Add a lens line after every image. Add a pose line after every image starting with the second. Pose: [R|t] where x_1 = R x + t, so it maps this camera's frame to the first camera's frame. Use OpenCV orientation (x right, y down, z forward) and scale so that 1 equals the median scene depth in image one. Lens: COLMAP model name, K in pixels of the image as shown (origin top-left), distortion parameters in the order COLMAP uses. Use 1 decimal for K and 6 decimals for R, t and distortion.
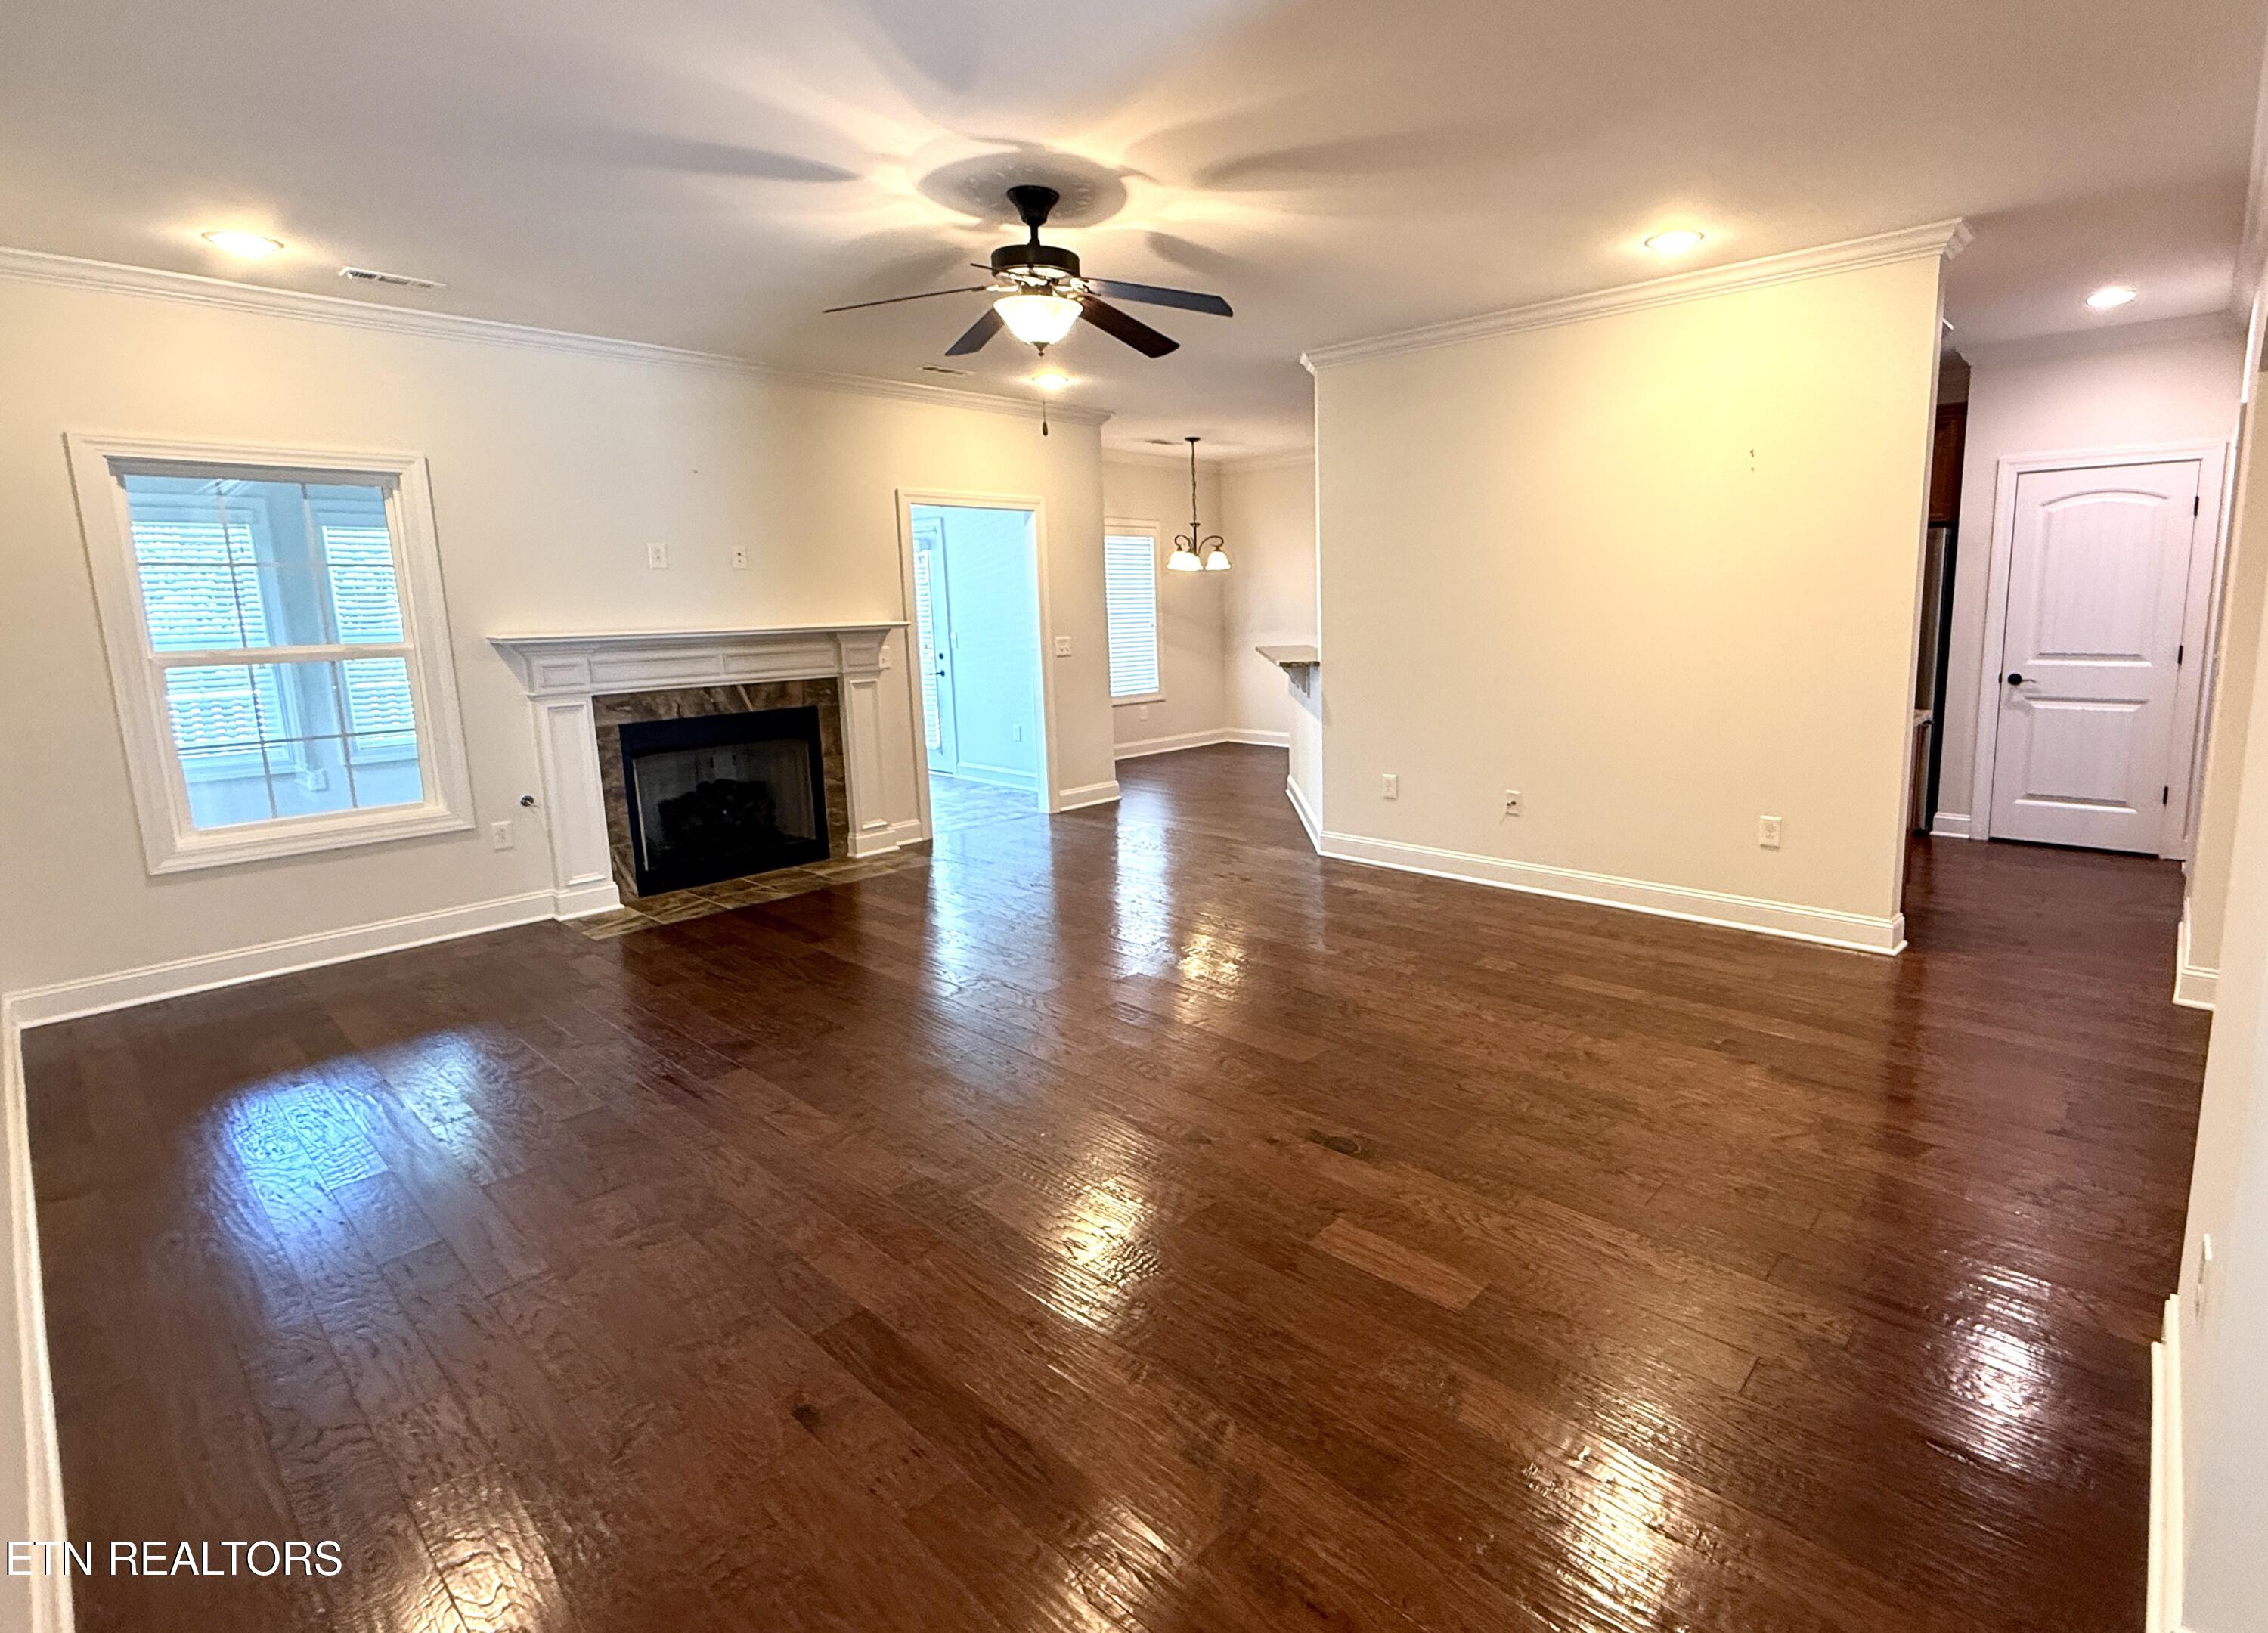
lens RADIAL K [[1083.5, 0, 1274.3], [0, 1083.5, 761.5], [0, 0, 1]] dist [0.001725, 0.000437]
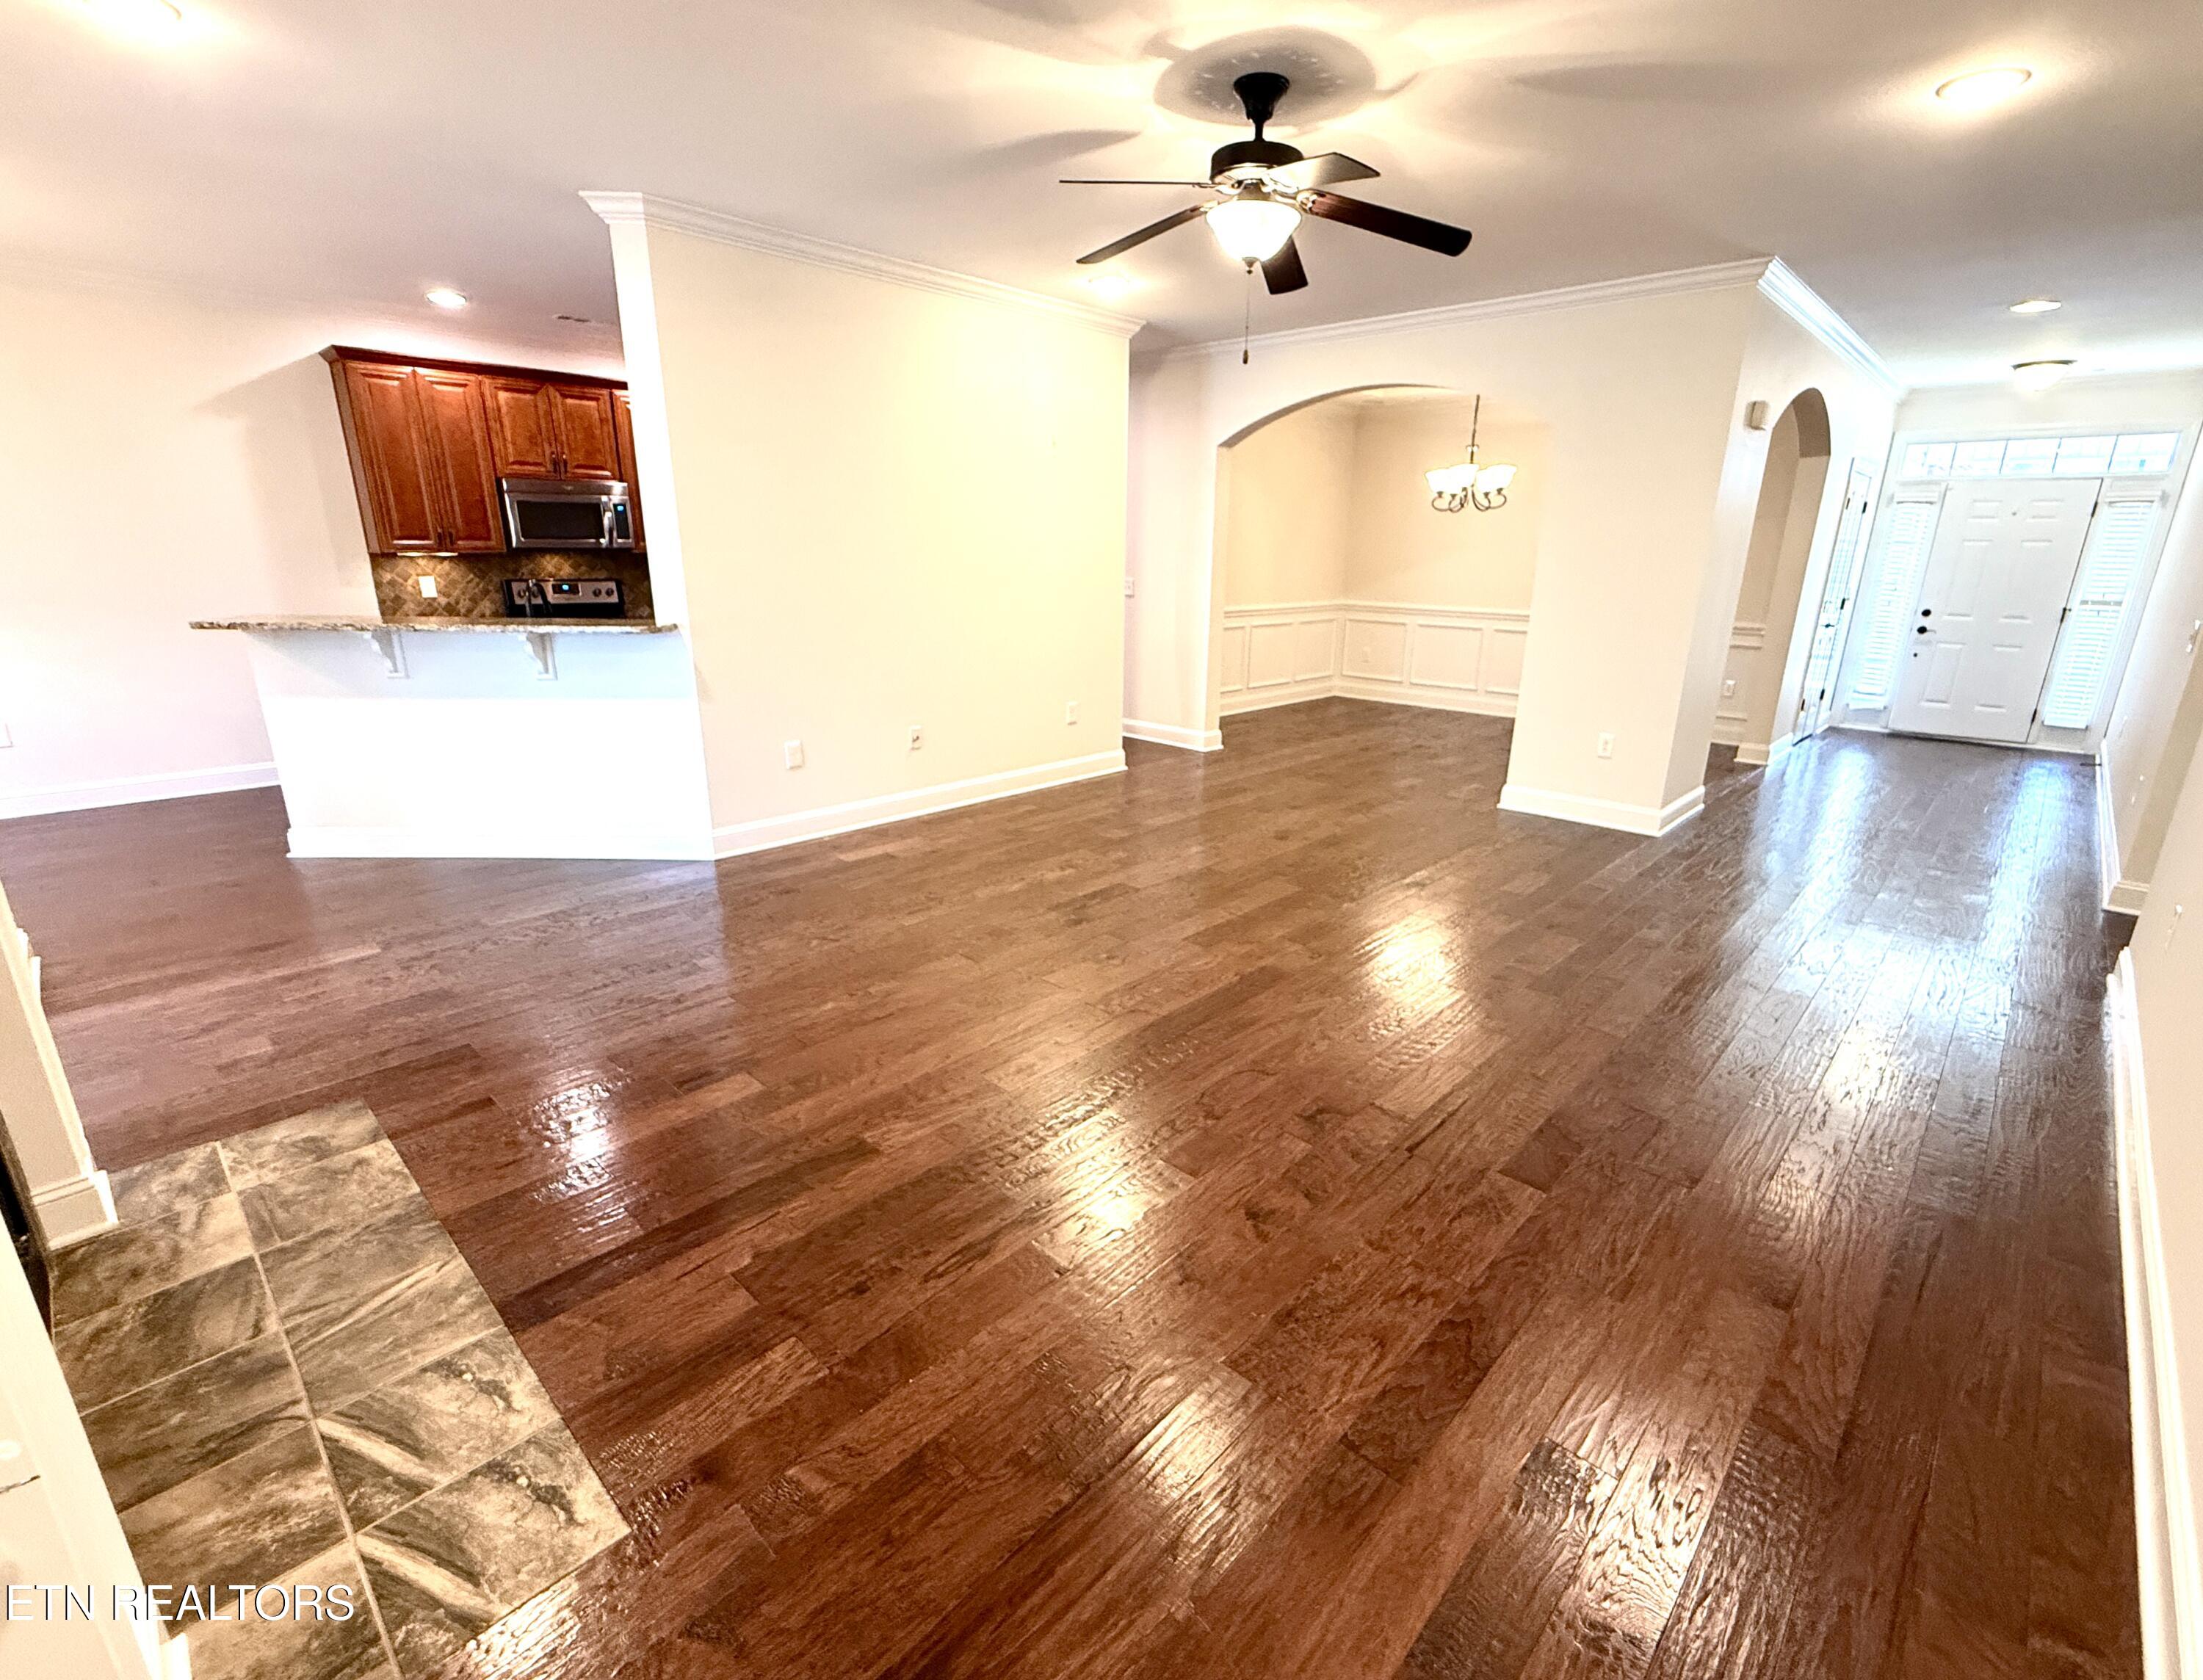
lens RADIAL K [[987.3, 0, 1118.0], [0, 987.3, 851.9], [0, 0, 1]] dist [0.000580, 0.000135]
pose [[0.055884, -0.276585, 0.959363, -0.763444], [0.138877, 0.953677, 0.266856, -0.090513], [-0.988732, 0.118321, 0.091706, 0.706671]]
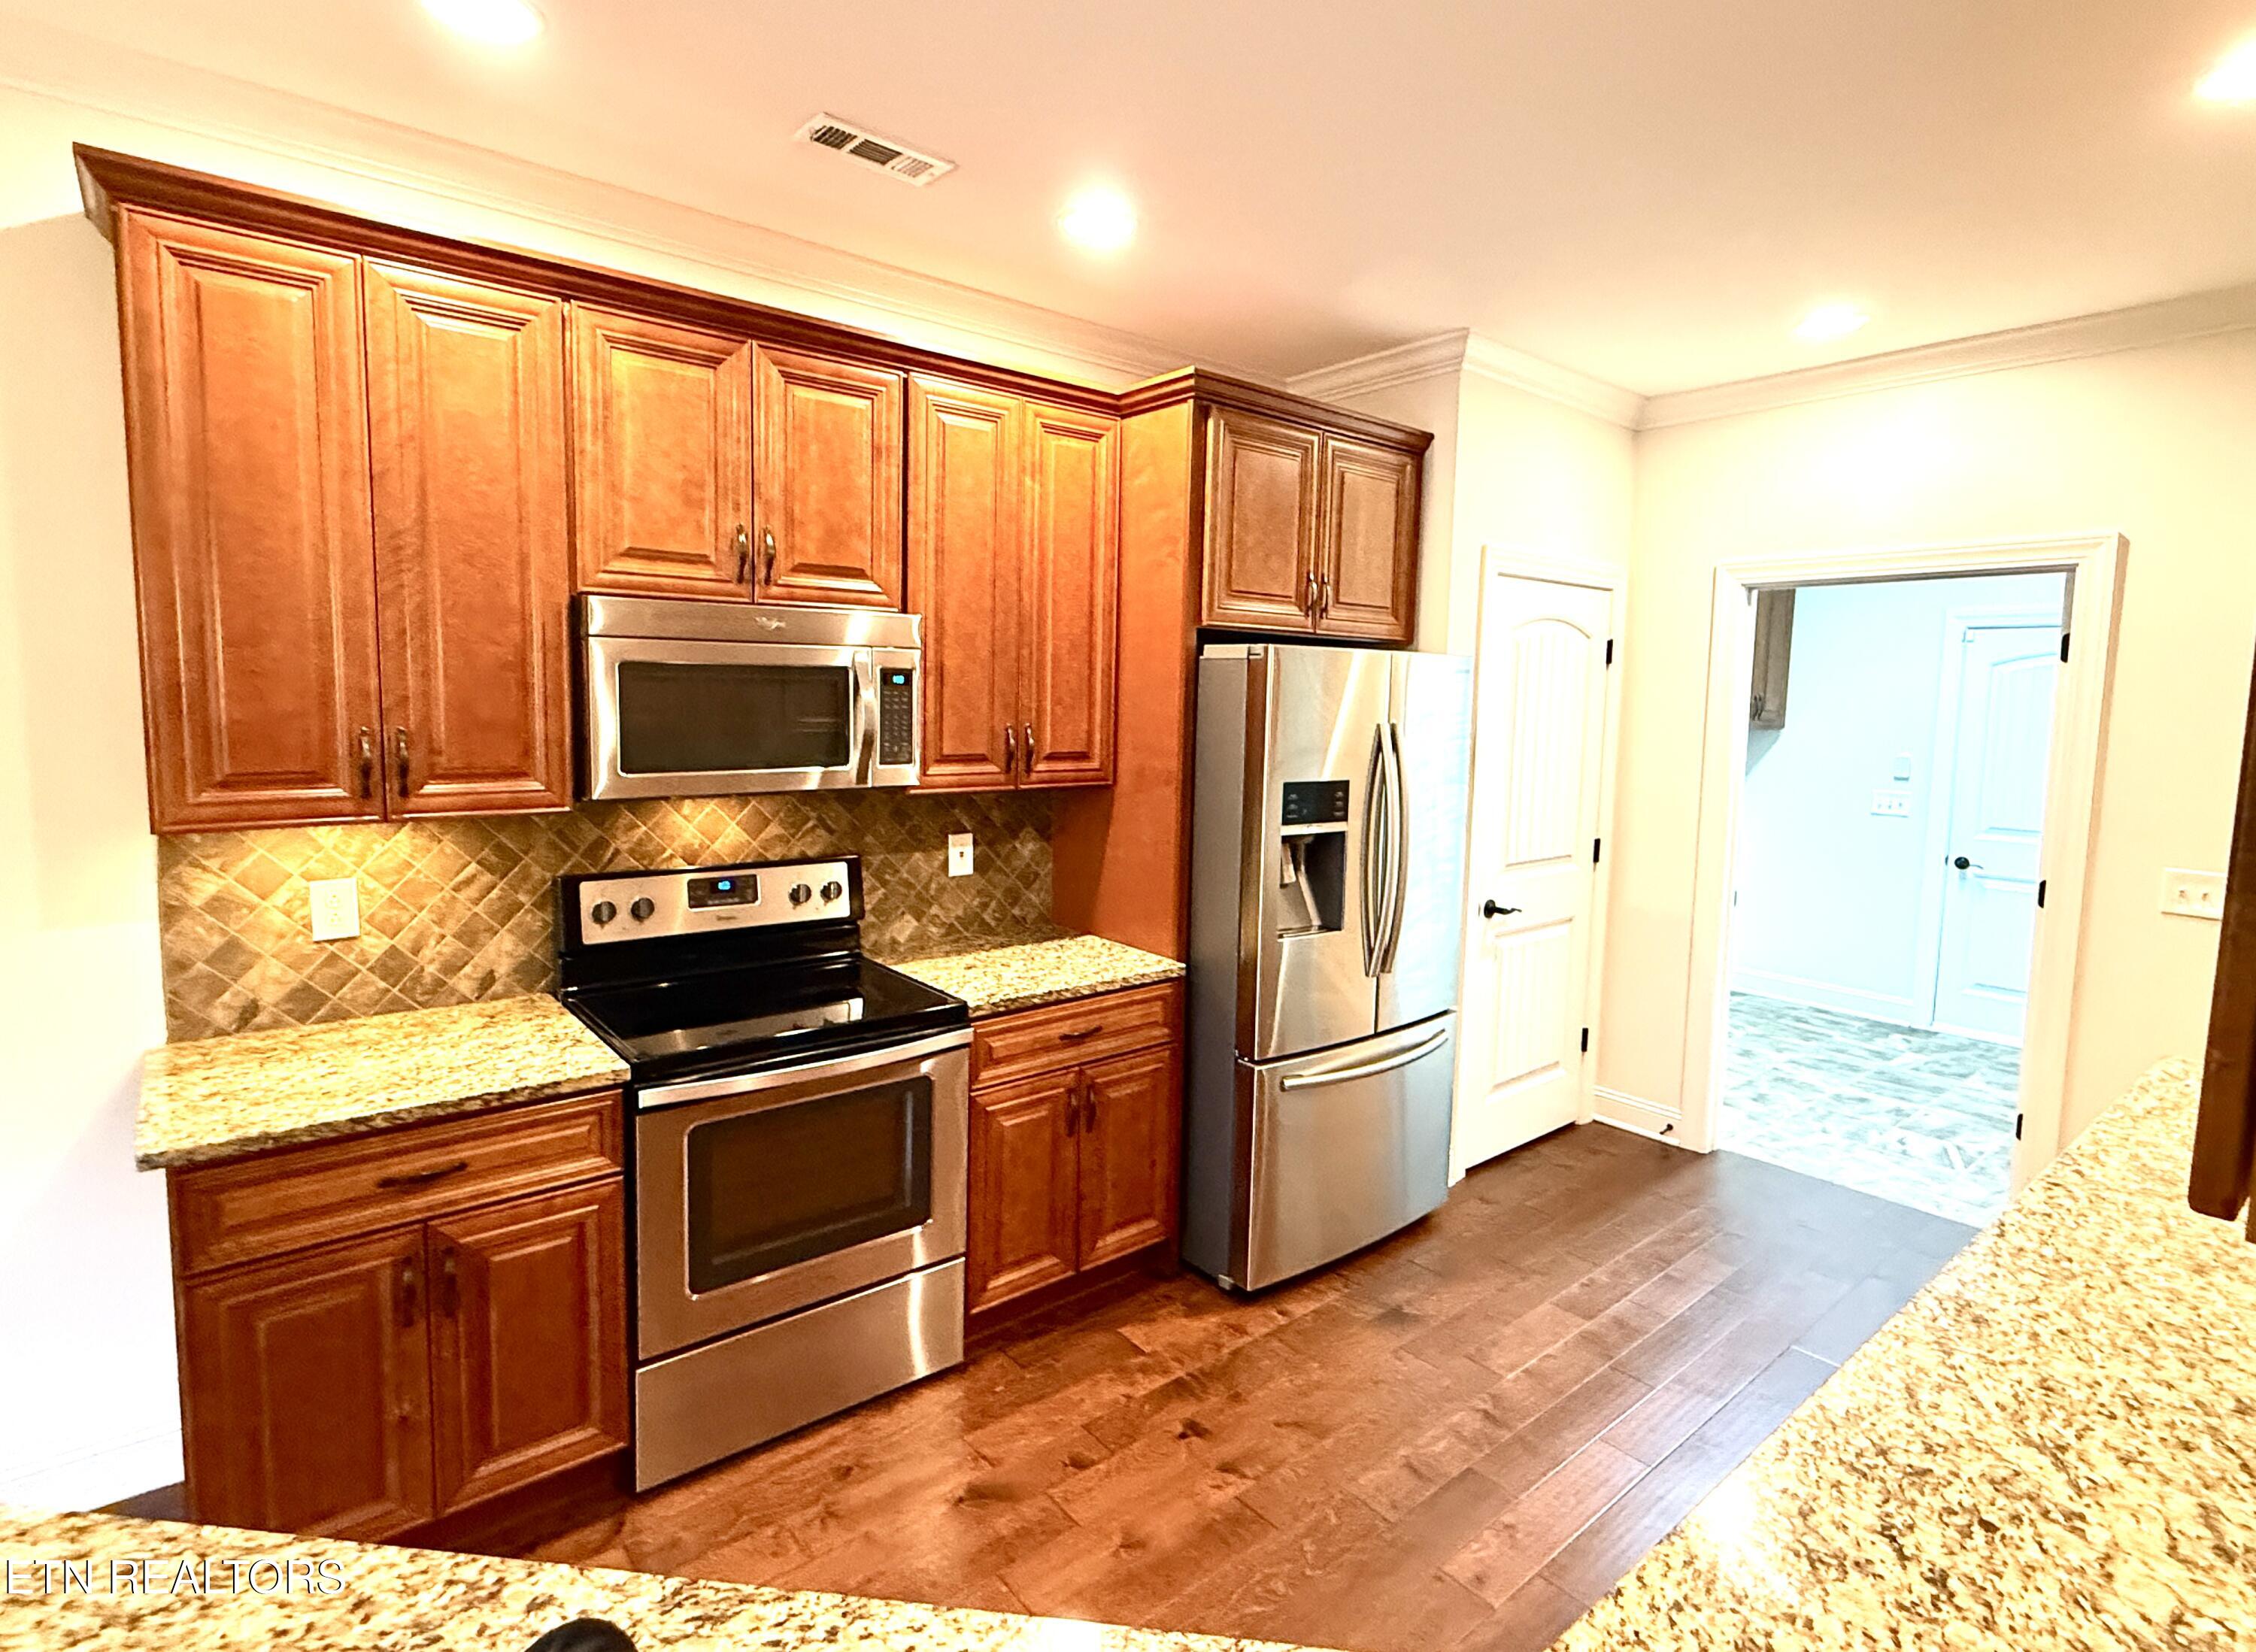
lens RADIAL K [[1131.8, 0, 1130.3], [0, 1131.8, 800.1], [0, 0, 1]] dist [0.002263, 0.000036]
pose [[0.181671, -0.071018, 0.980791, 0.018678], [0.125227, 0.990939, 0.048557, -0.214606], [-0.975353, 0.114000, 0.188919, 1.189538]]
